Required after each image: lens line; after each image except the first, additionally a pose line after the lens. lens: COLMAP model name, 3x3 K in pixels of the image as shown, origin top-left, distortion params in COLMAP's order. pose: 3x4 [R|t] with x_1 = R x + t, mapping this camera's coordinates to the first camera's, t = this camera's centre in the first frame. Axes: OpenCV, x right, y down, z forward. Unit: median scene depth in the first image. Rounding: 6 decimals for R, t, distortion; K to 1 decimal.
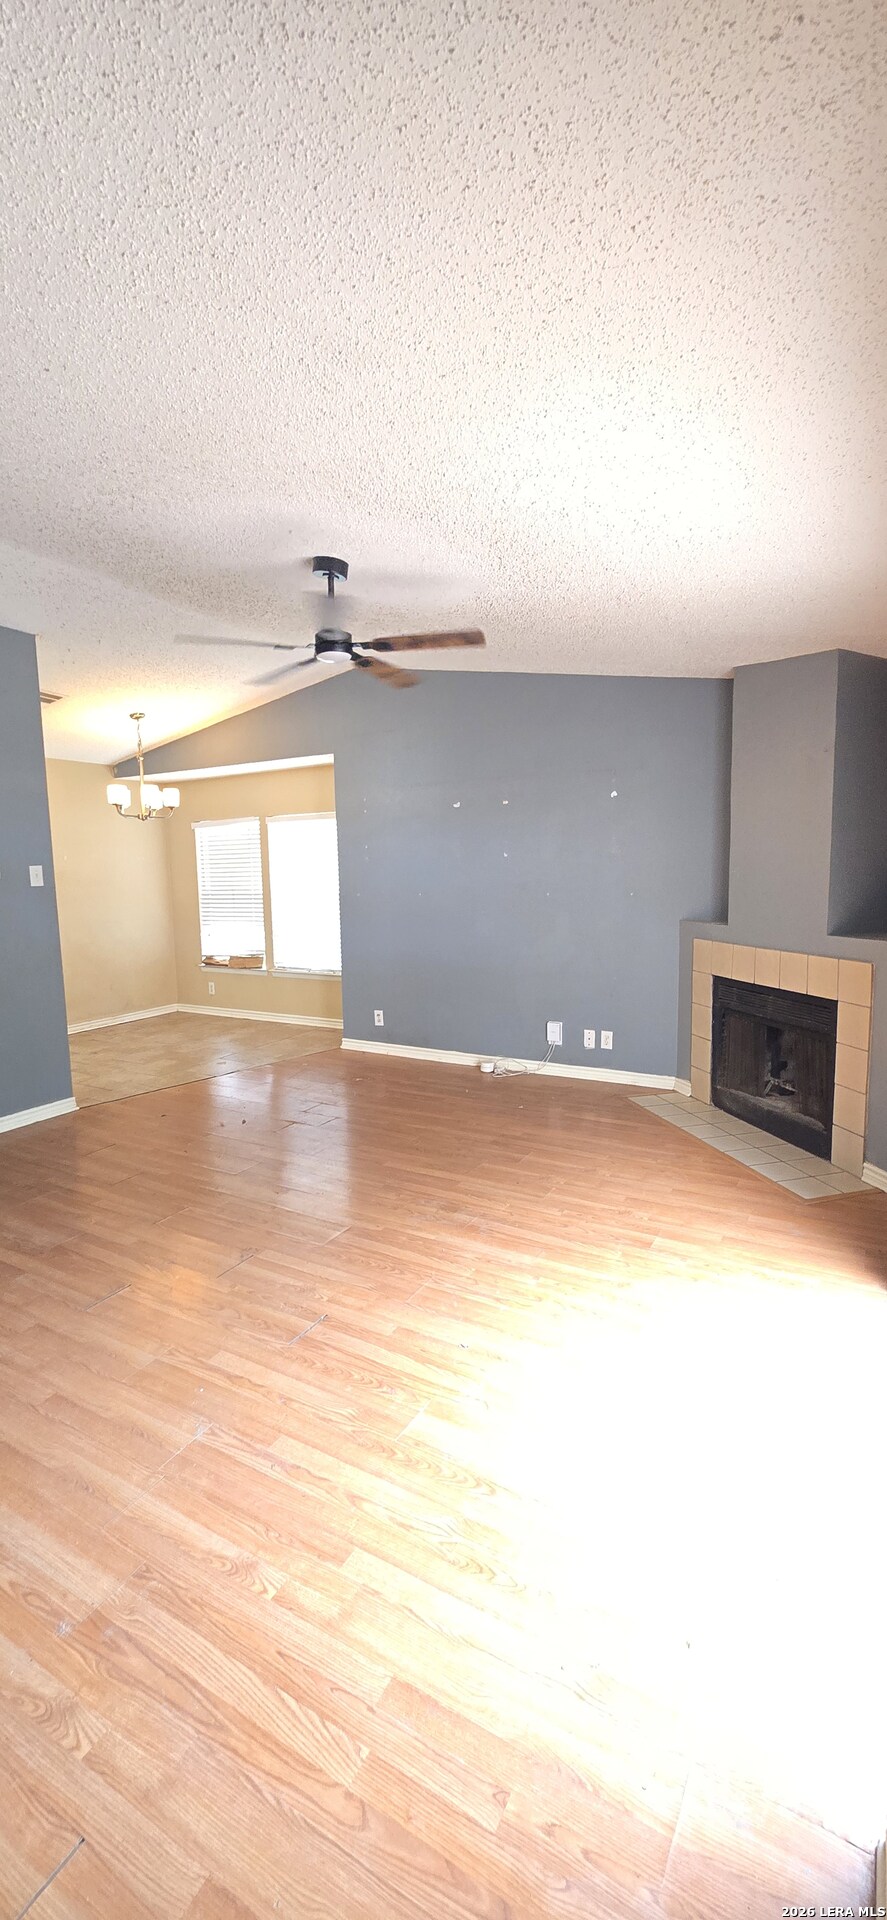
lens RADIAL K [[792.4, 0, 425.9], [0, 792.4, 964.9], [0, 0, 1]] dist [0.001740, 0.000217]
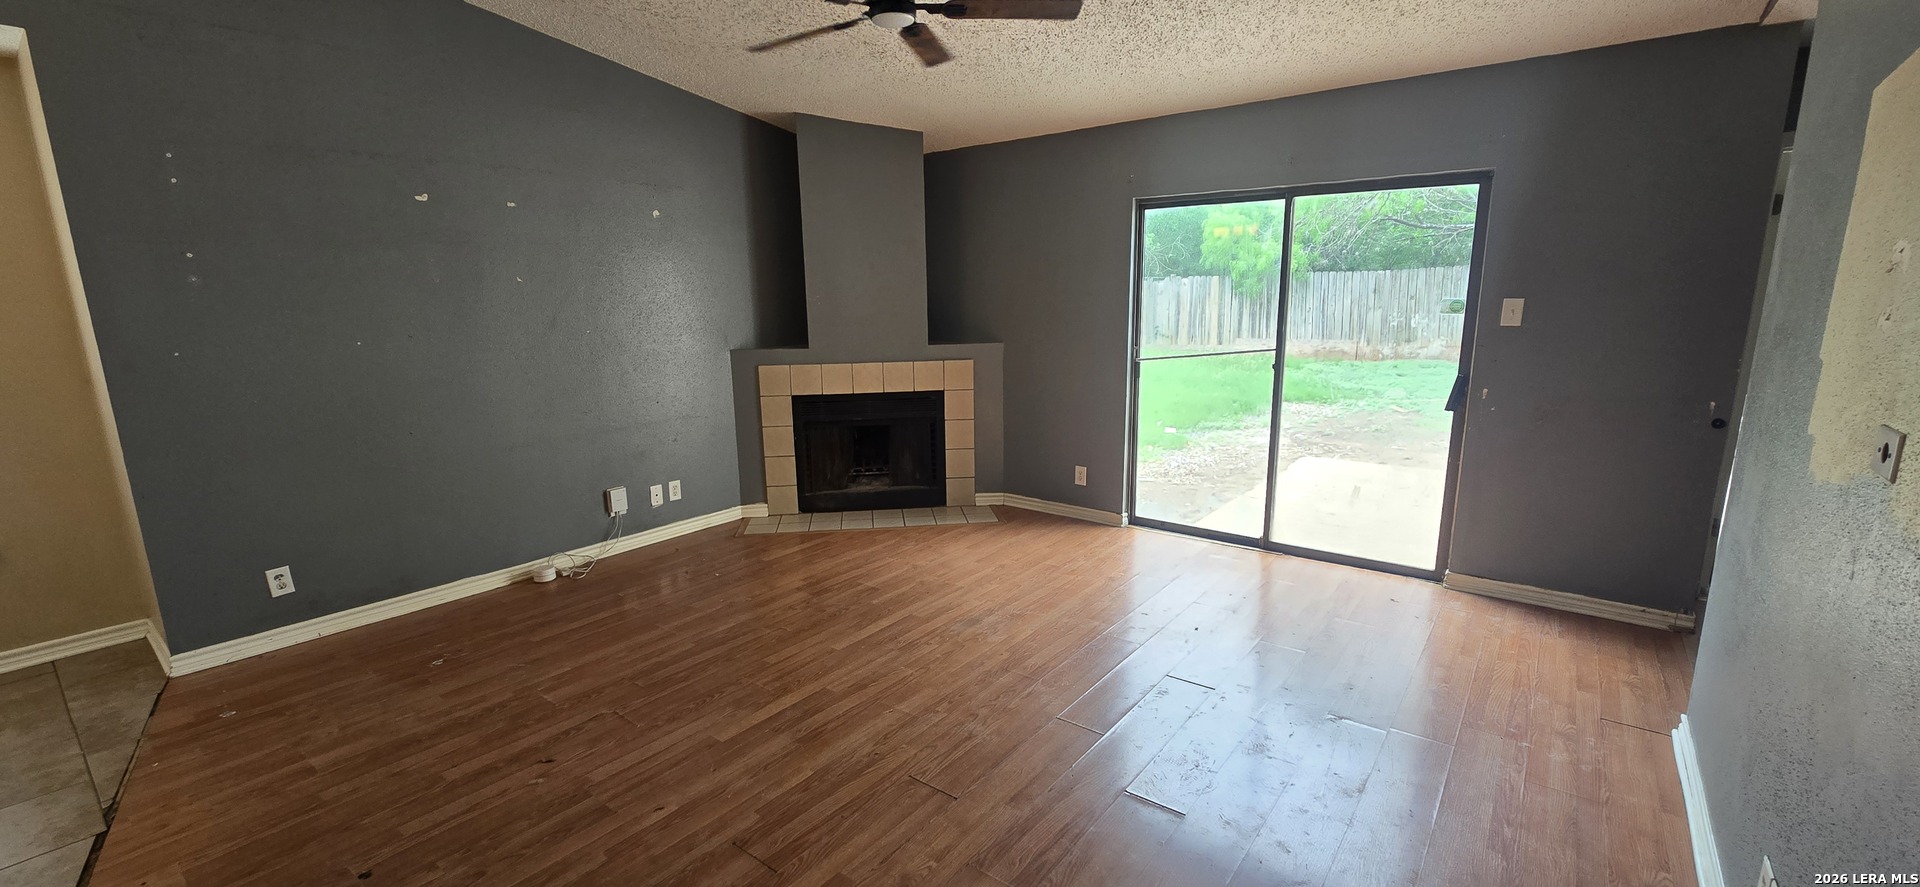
lens RADIAL K [[792.4, 0, 967.1], [0, 792.4, 448.1], [0, 0, 1]] dist [0.001740, 0.000217]
pose [[0.115081, -0.176113, 0.977620, -0.604042], [0.135510, 0.977741, 0.160183, -0.051657], [-0.984070, 0.114043, 0.136384, 0.540394]]
